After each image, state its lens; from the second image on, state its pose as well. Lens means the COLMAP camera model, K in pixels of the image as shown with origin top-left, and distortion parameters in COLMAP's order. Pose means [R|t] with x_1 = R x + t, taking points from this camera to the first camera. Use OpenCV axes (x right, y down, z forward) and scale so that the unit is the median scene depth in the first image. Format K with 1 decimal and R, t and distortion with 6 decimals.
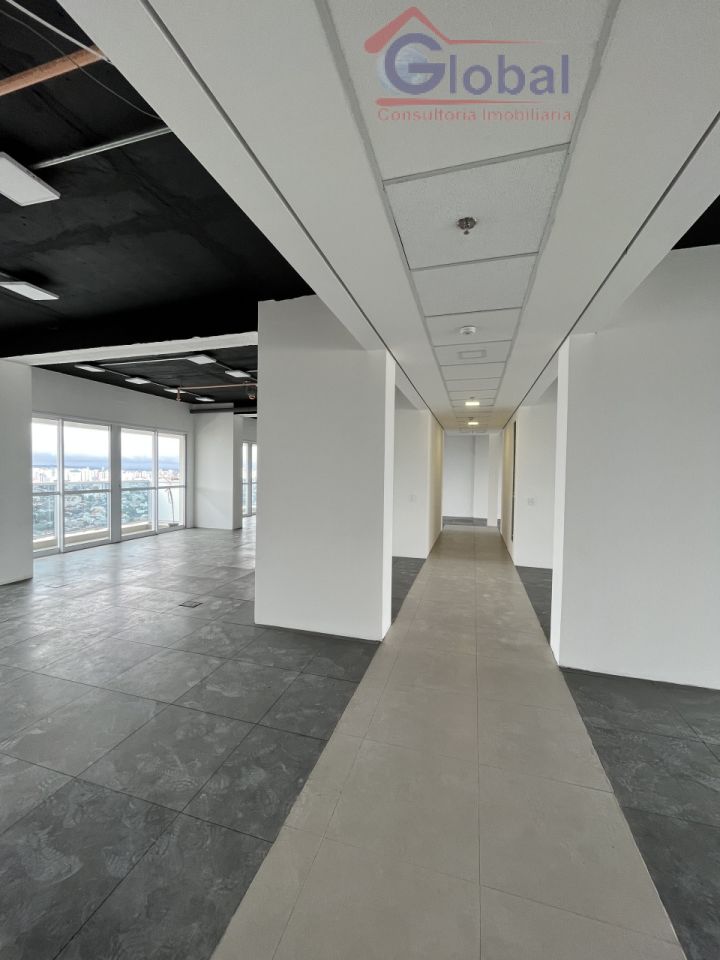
lens RADIAL K [[388.5, 0, 357.5], [0, 388.5, 479.9], [0, 0, 1]] dist [-0.002072, -0.000029]
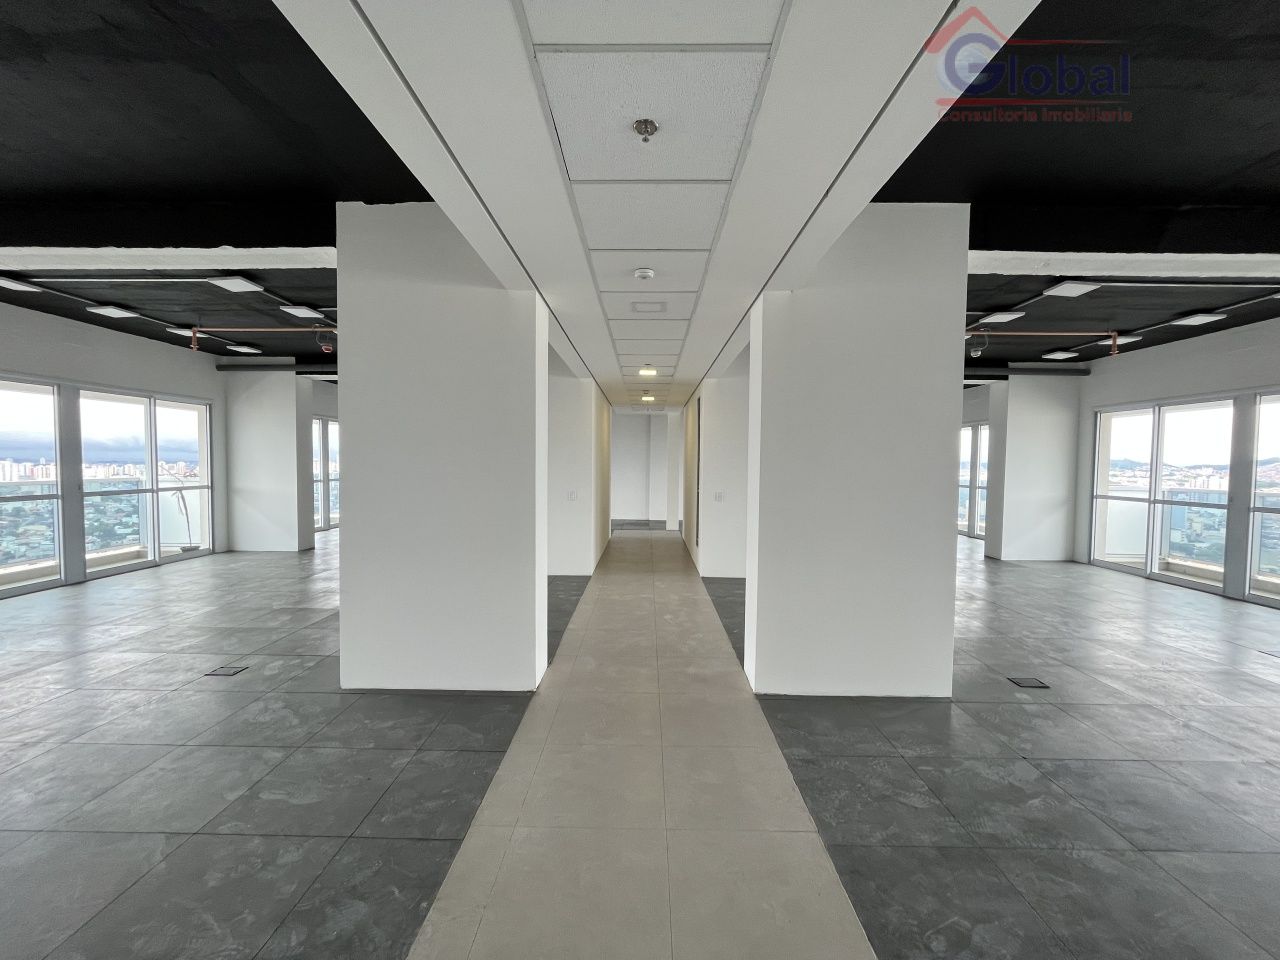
lens RADIAL K [[517.8, 0, 640.8], [0, 517.8, 482.0], [0, 0, 1]] dist [-0.001592, 0.000122]
pose [[0.961740, -0.016357, 0.273476, -0.006153], [0.011826, 0.999764, 0.018209, 0.004698], [-0.273710, -0.014278, 0.961706, 0.009087]]
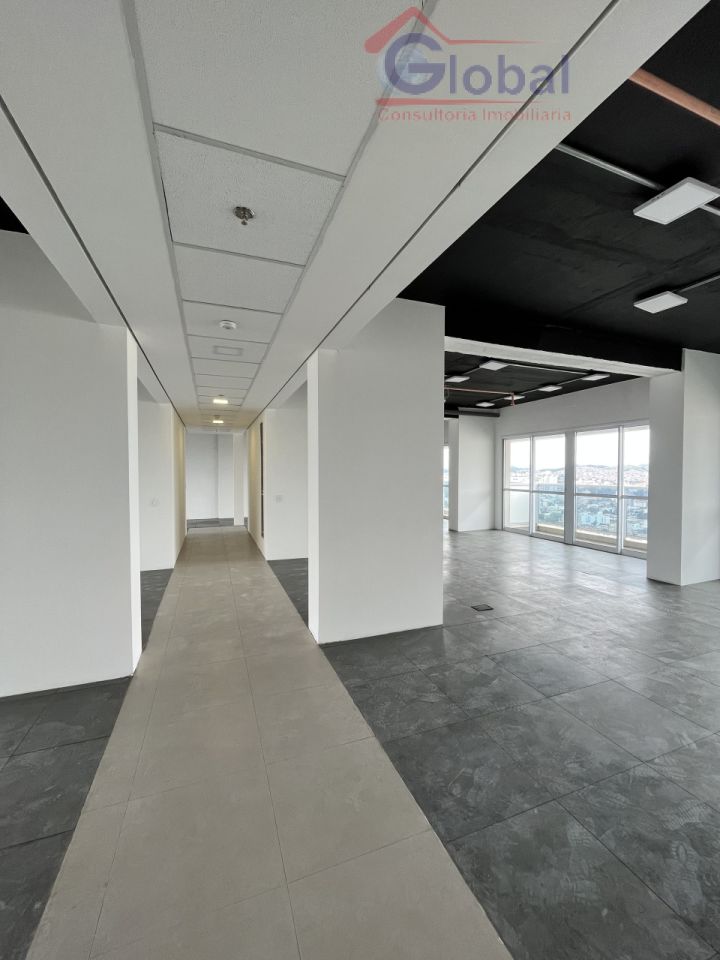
lens RADIAL K [[388.3, 0, 358.2], [0, 388.3, 479.2], [0, 0, 1]] dist [-0.001592, 0.000122]
pose [[0.793904, -0.029452, 0.607329, -0.039069], [0.029652, 0.999513, 0.009710, -0.001398], [-0.607320, 0.010300, 0.794391, 0.028290]]
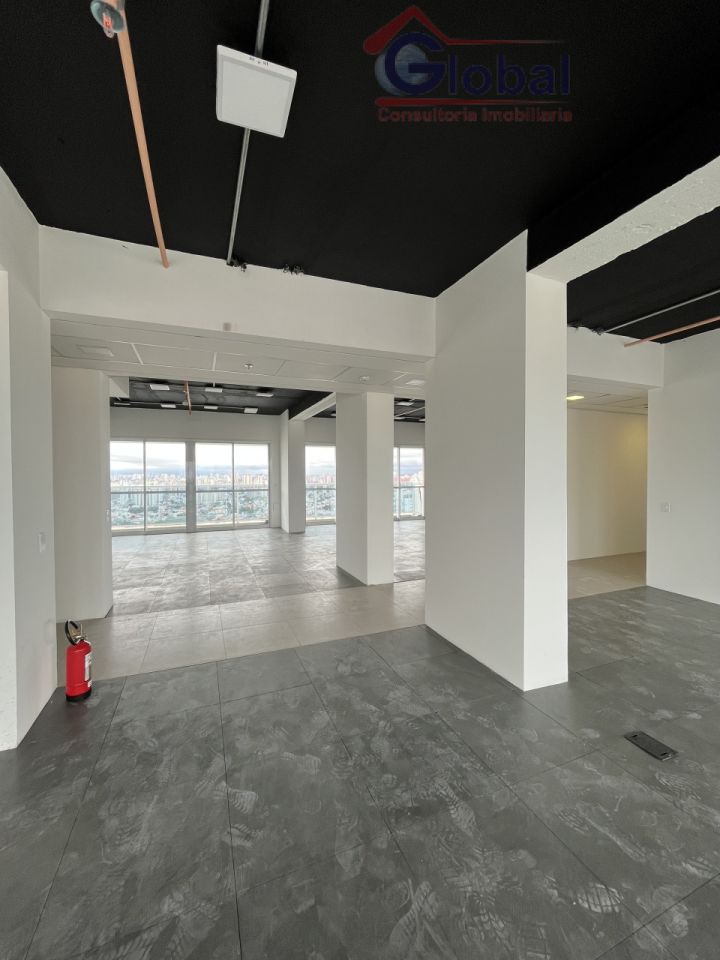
lens RADIAL K [[388.3, 0, 358.2], [0, 388.3, 479.2], [0, 0, 1]] dist [-0.001592, 0.000122]
pose [[0.622487, -0.003233, -0.782623, 0.996948], [-0.007826, 0.999916, -0.010355, 0.018074], [0.782591, 0.012570, 0.622410, 0.028575]]
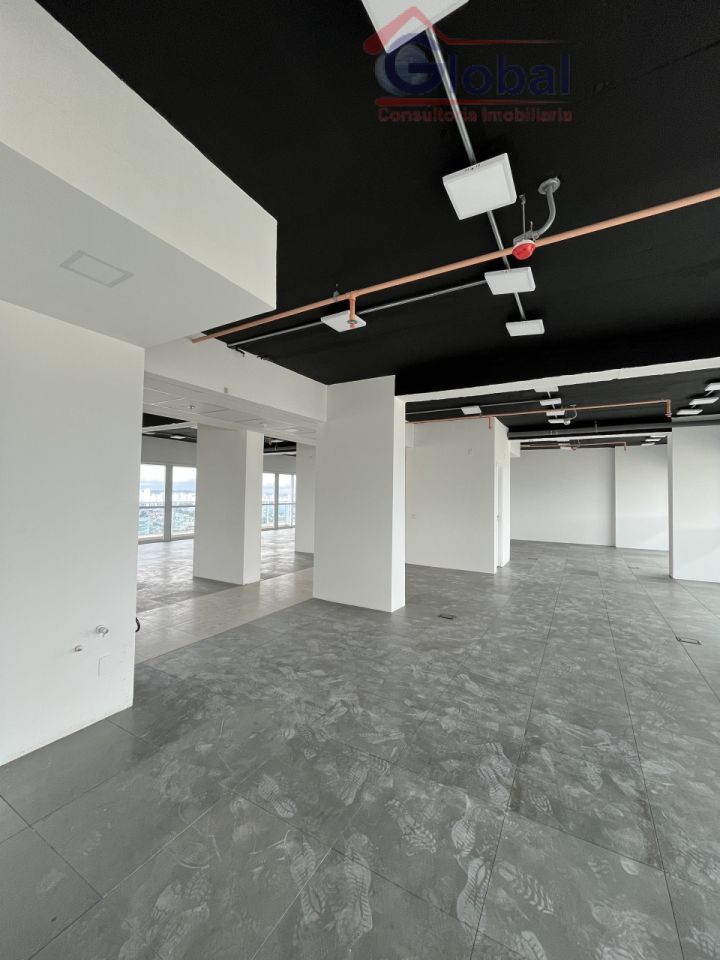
lens RADIAL K [[388.3, 0, 358.2], [0, 388.3, 479.2], [0, 0, 1]] dist [-0.001592, 0.000122]
pose [[0.971928, -0.008472, -0.235124, 0.854375], [-0.006763, 0.997933, -0.063914, 0.020971], [0.235180, 0.063710, 0.969862, -0.580567]]
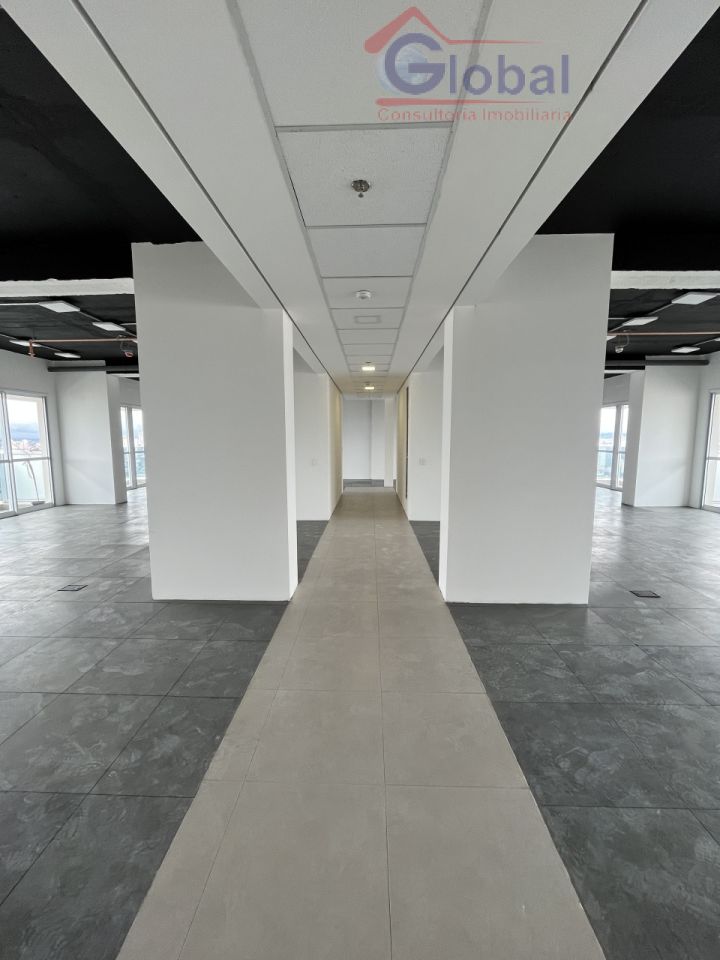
lens RADIAL K [[388.3, 0, 358.2], [0, 388.3, 479.2], [0, 0, 1]] dist [-0.001592, 0.000122]
pose [[0.966534, -0.045580, 0.252458, -0.006135], [0.023324, 0.995627, 0.090461, 0.003363], [-0.255478, -0.081545, 0.963370, -0.013579]]
